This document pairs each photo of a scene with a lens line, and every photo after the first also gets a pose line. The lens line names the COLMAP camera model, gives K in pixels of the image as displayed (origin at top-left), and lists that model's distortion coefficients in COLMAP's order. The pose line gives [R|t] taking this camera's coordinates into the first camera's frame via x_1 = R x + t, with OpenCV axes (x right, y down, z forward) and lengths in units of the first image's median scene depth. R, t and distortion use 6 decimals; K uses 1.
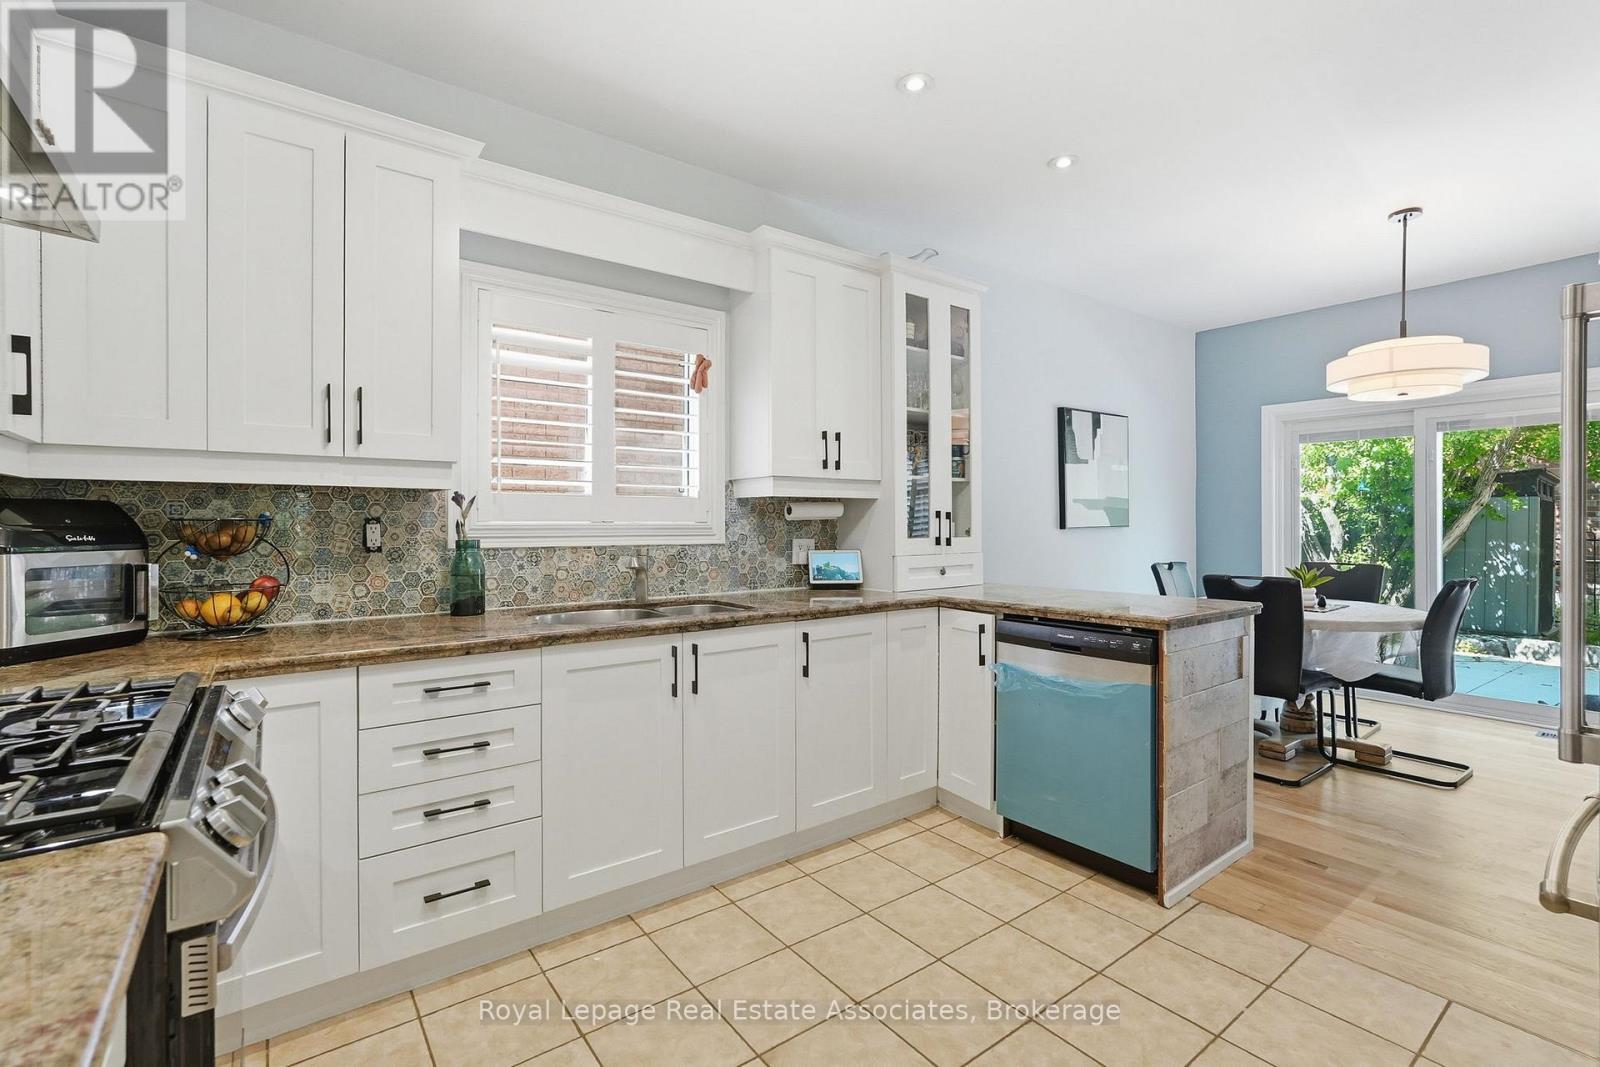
lens RADIAL K [[700.6, 0, 800.0], [0, 700.6, 533.5], [0, 0, 1]] dist [-0.015805, 0.000158]
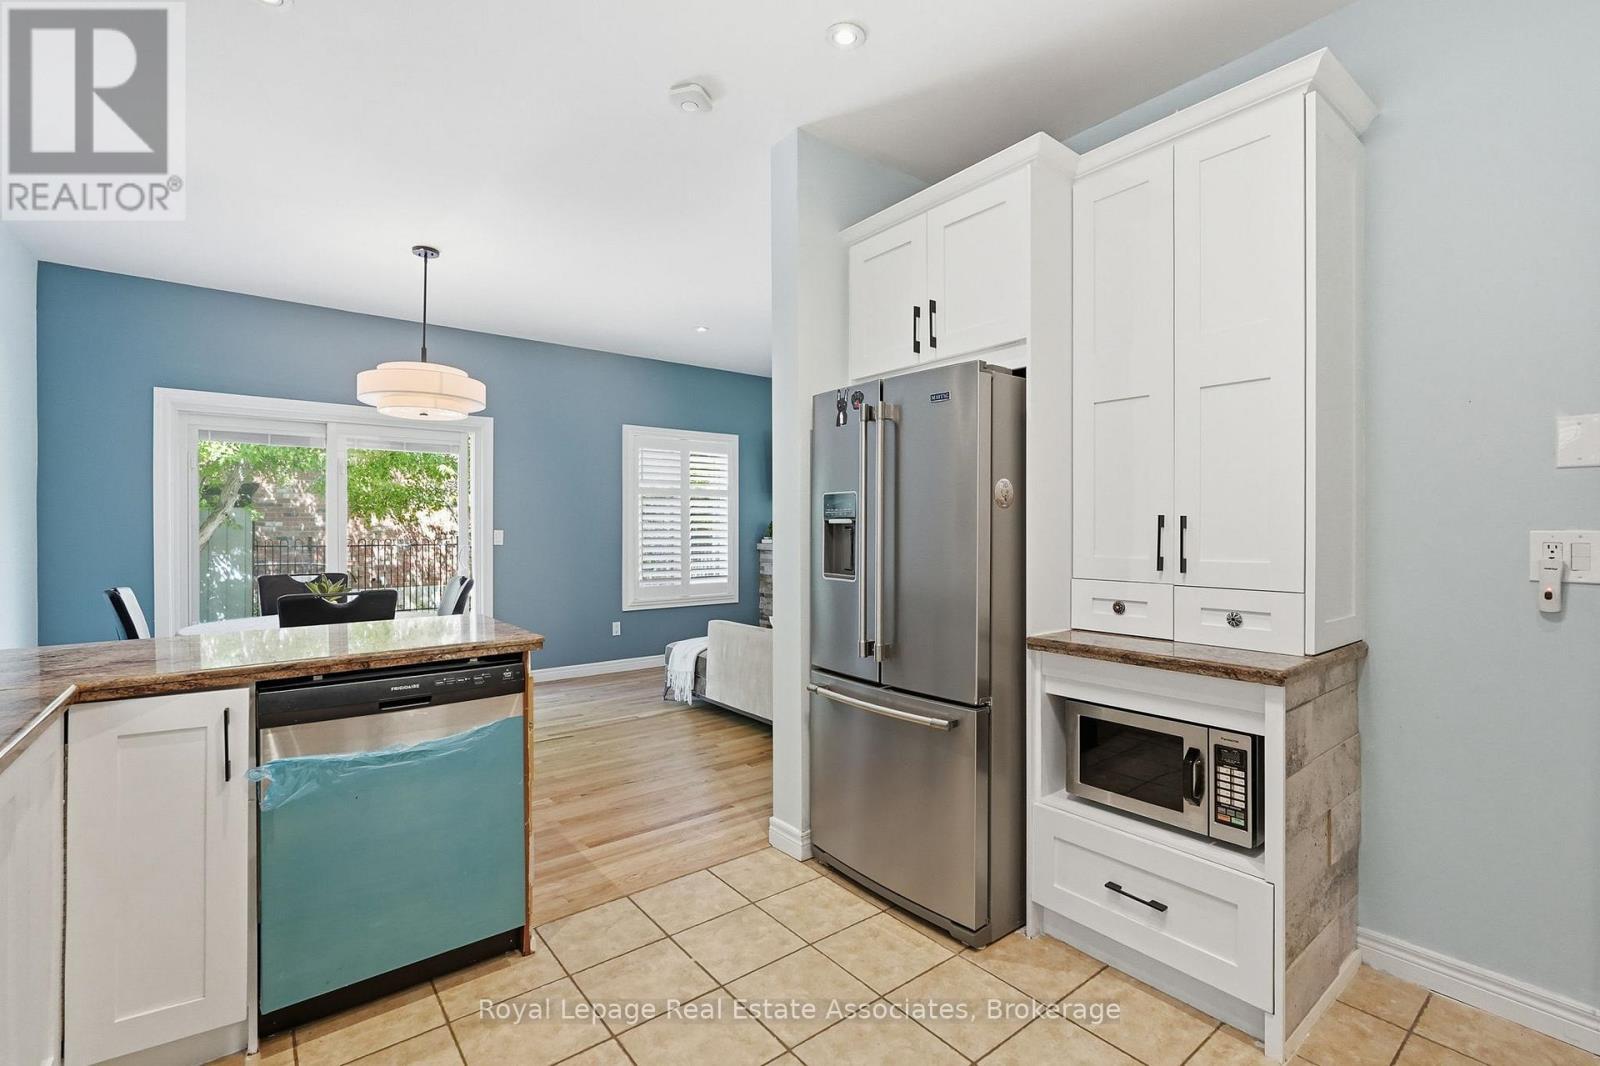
lens RADIAL K [[714.0, 0, 800.0], [0, 714.0, 533.0], [0, 0, 1]] dist [-0.018547, 0.000042]
pose [[-0.028117, -0.005900, 0.999587, -0.341537], [0.019048, 0.999798, 0.006437, -0.010773], [-0.999423, 0.019221, -0.027999, 0.553448]]
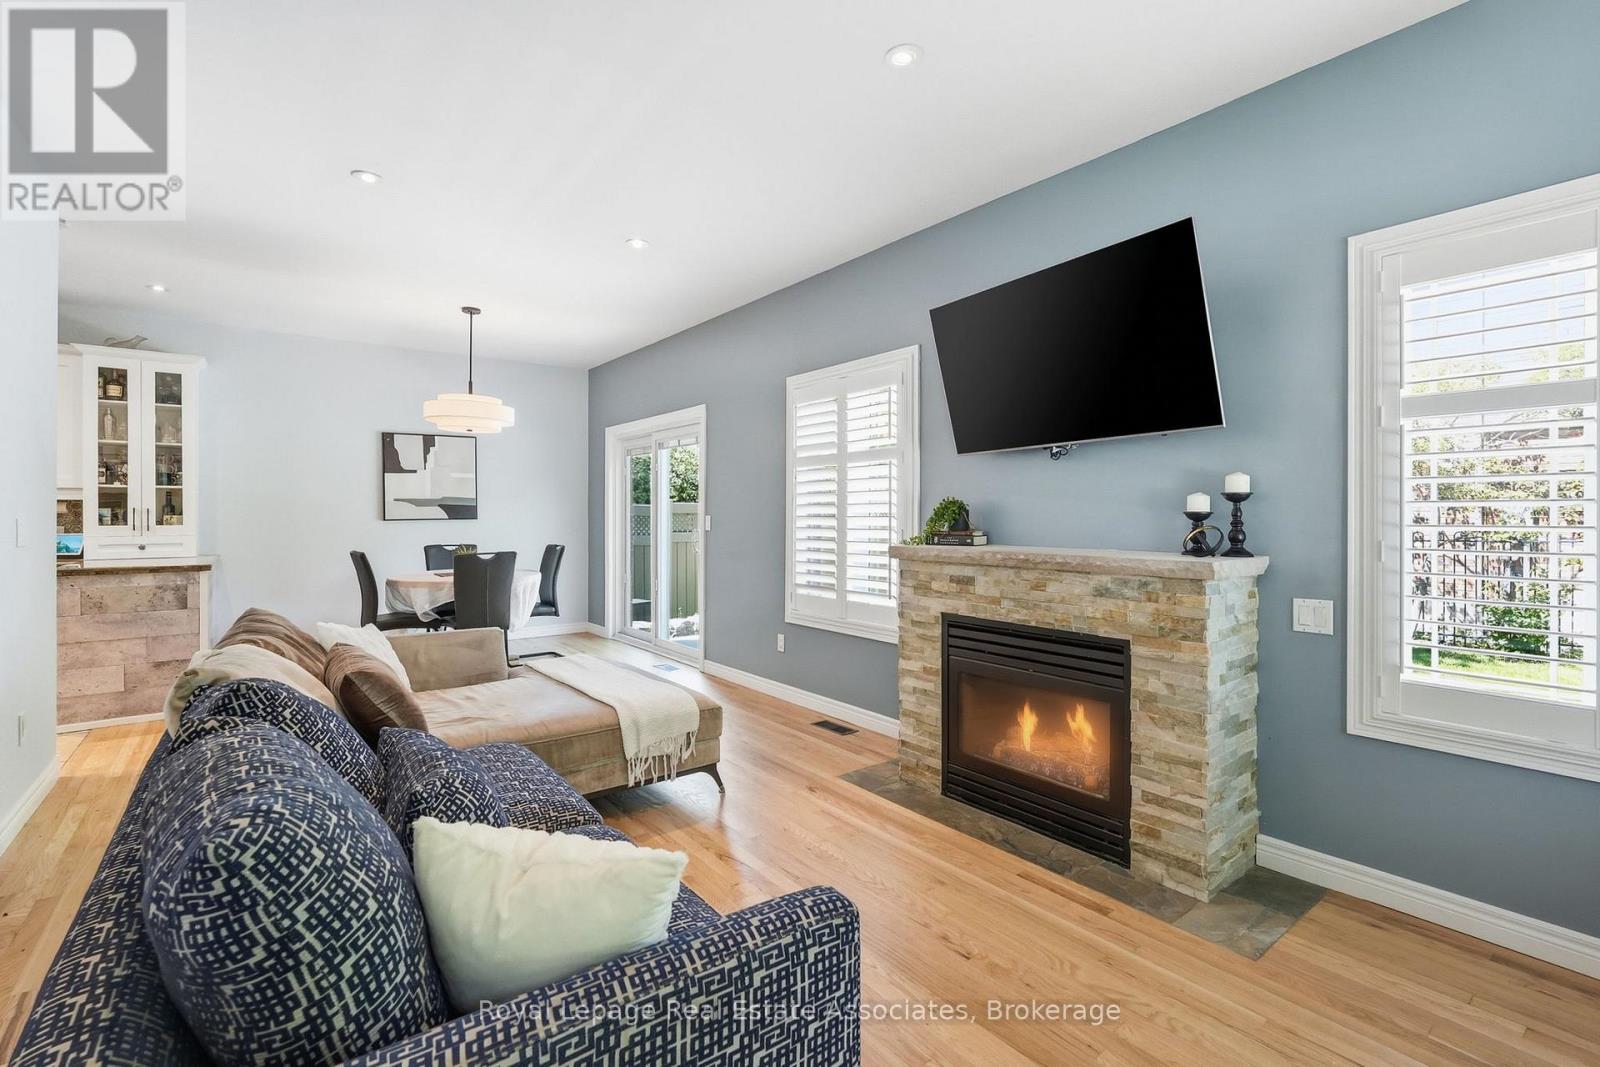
lens RADIAL K [[711.3, 0, 798.2], [0, 711.3, 516.0], [0, 0, 1]] dist [-0.001613, -0.000043]
pose [[0.999971, -0.000605, 0.007649, 1.972137], [0.000724, 0.999879, -0.015569, 0.012347], [-0.007638, 0.015574, 0.999850, -0.687961]]
